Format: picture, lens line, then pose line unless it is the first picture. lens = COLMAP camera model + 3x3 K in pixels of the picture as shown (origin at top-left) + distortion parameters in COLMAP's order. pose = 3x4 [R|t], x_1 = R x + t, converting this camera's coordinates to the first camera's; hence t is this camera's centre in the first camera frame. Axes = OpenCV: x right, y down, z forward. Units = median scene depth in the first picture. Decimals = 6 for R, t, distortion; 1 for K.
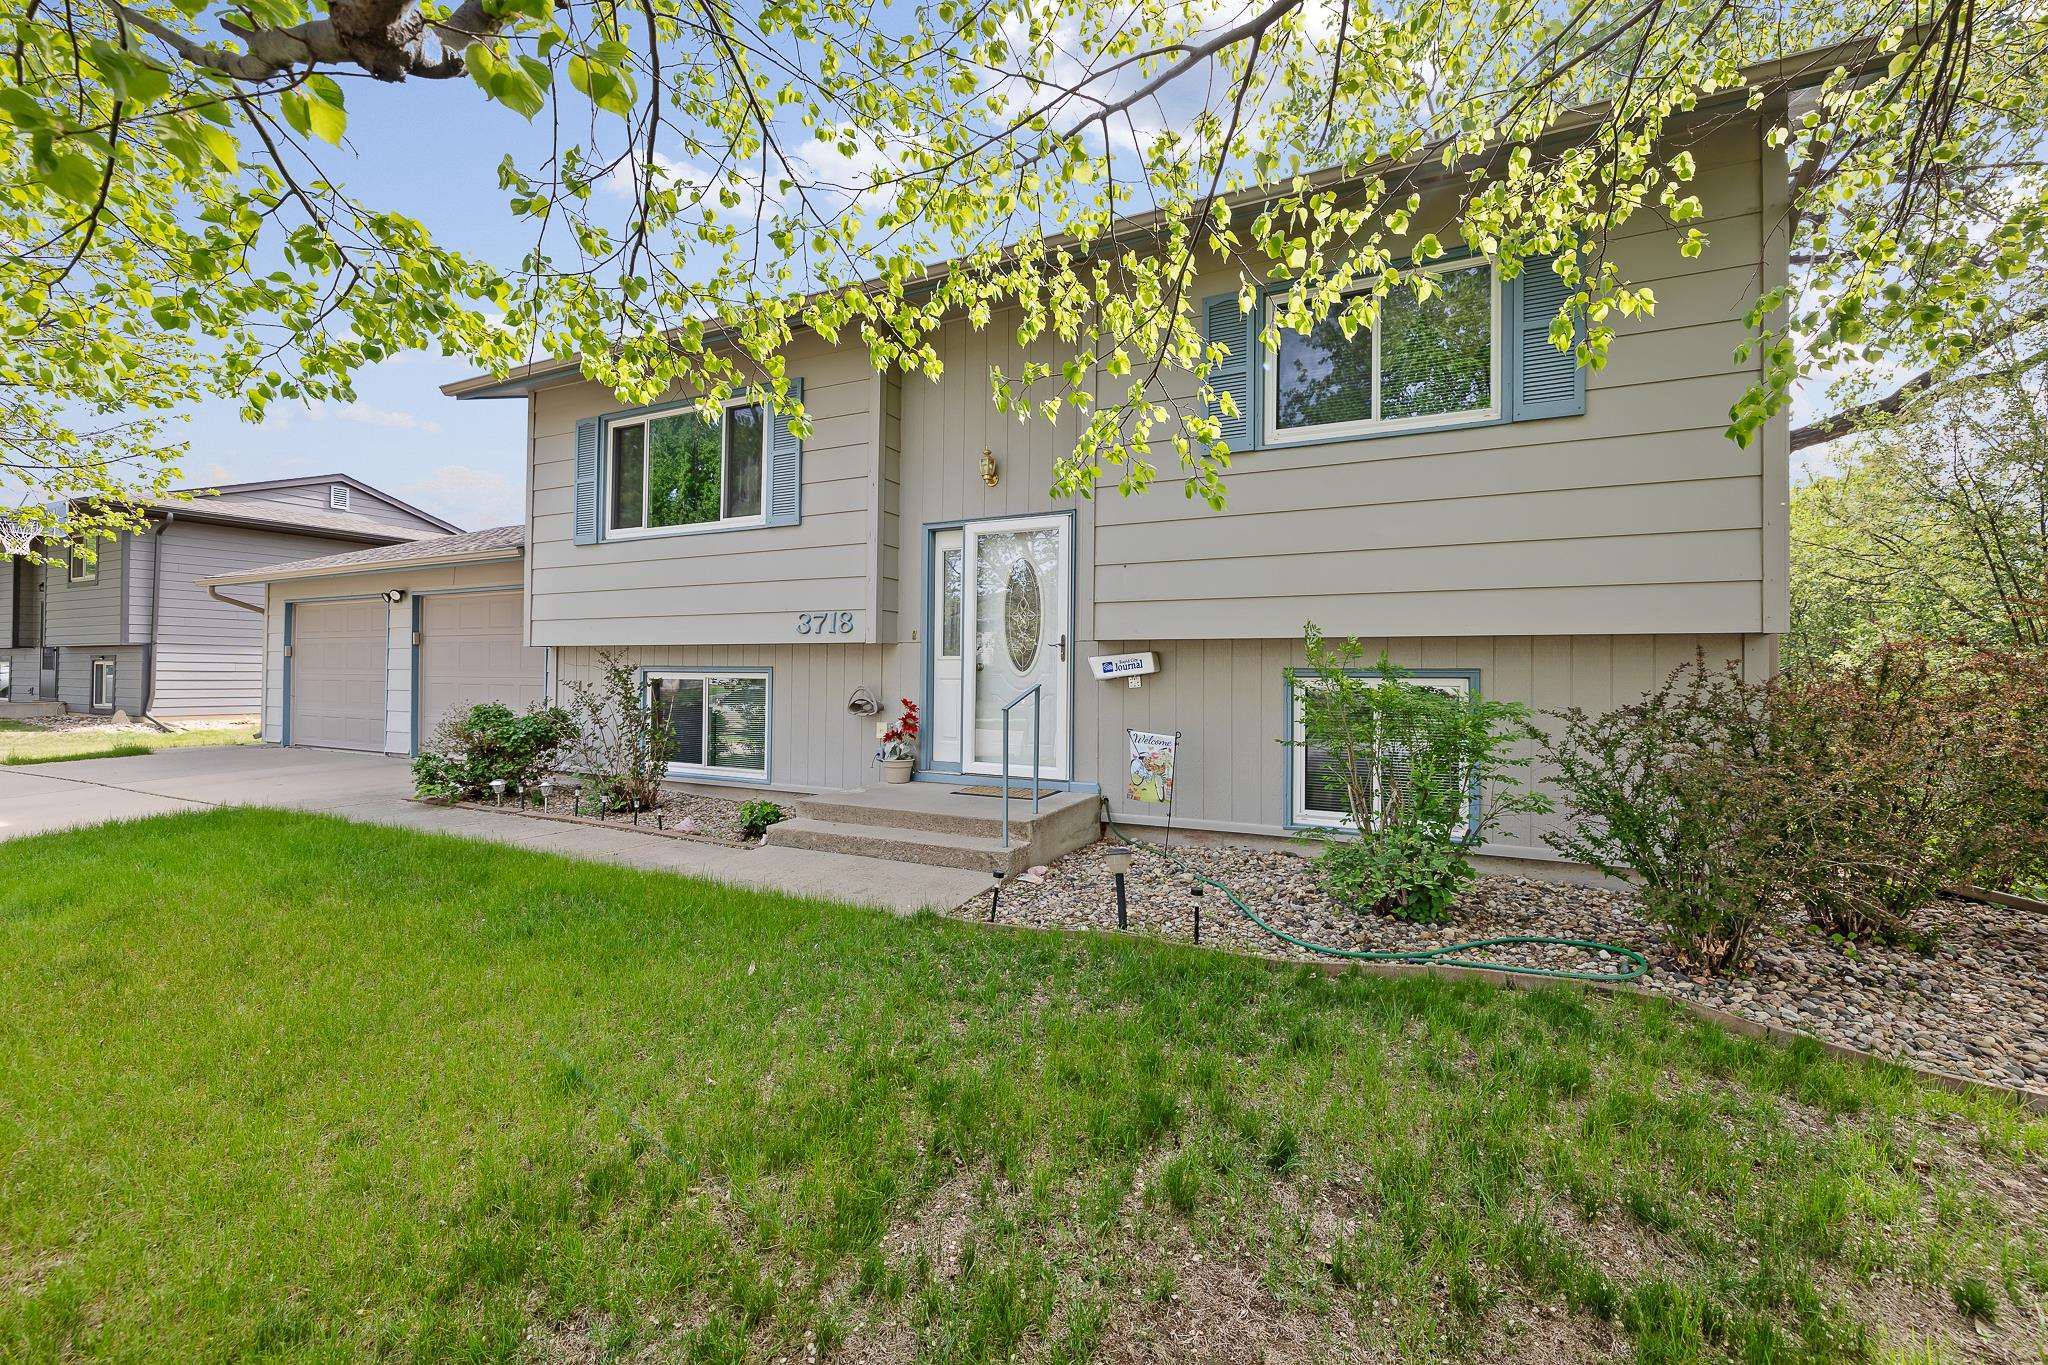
lens RADIAL K [[856.3, 0, 1027.0], [0, 856.3, 670.7], [0, 0, 1]] dist [0.000893, 0.000189]
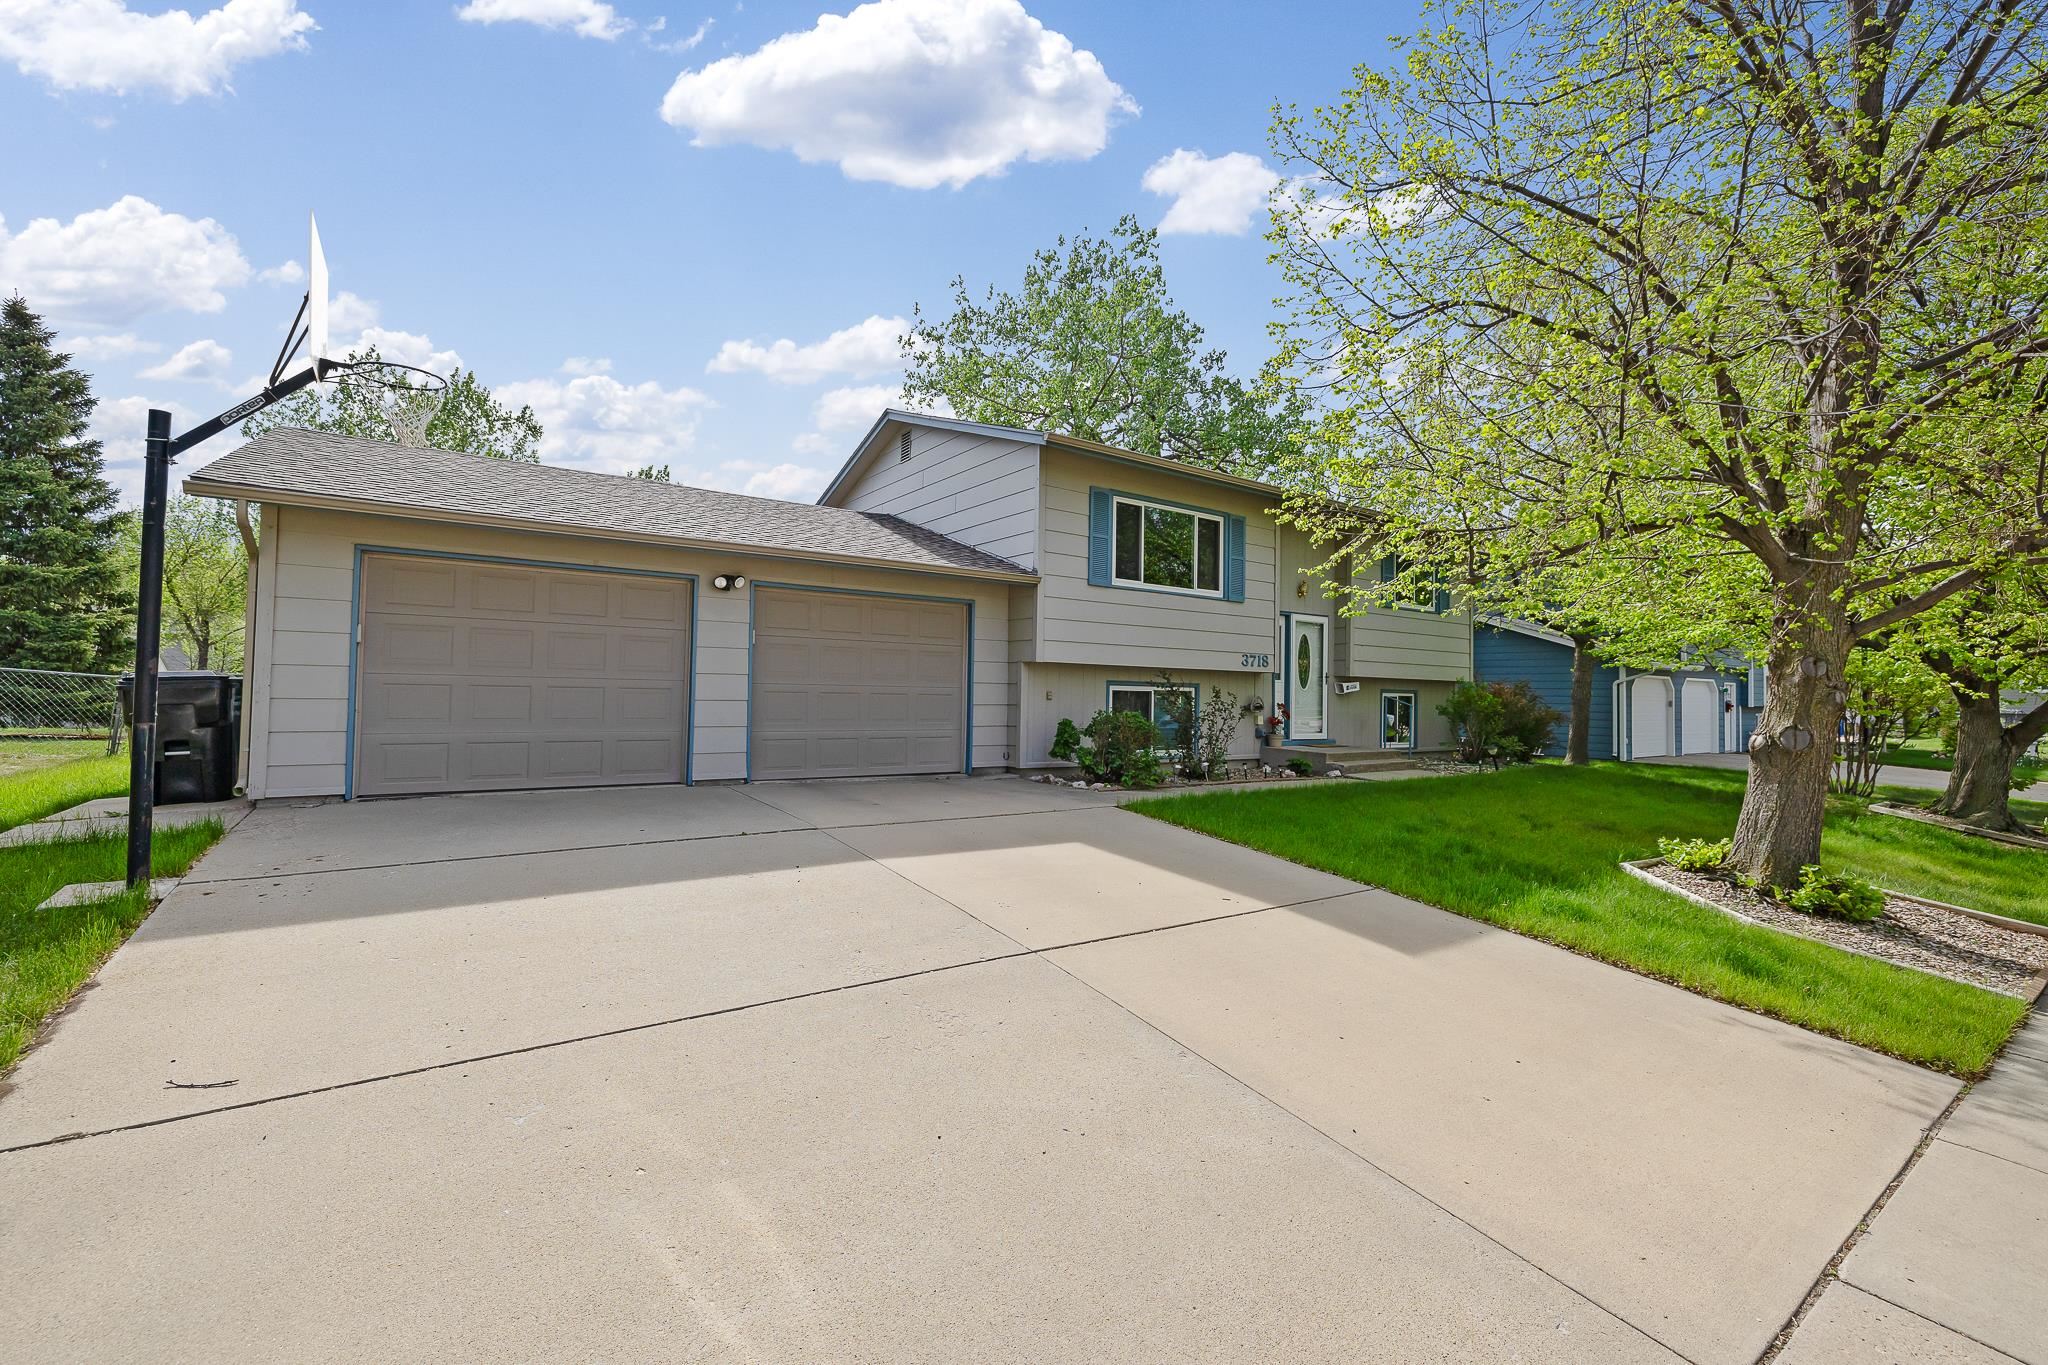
lens RADIAL K [[856.3, 0, 1027.0], [0, 856.3, 670.7], [0, 0, 1]] dist [0.000893, 0.000189]
pose [[0.475614, 0.020888, 0.879406, -1.785214], [-0.022291, 0.999683, -0.011689, -0.003331], [-0.879371, -0.014044, 0.475929, 0.510489]]
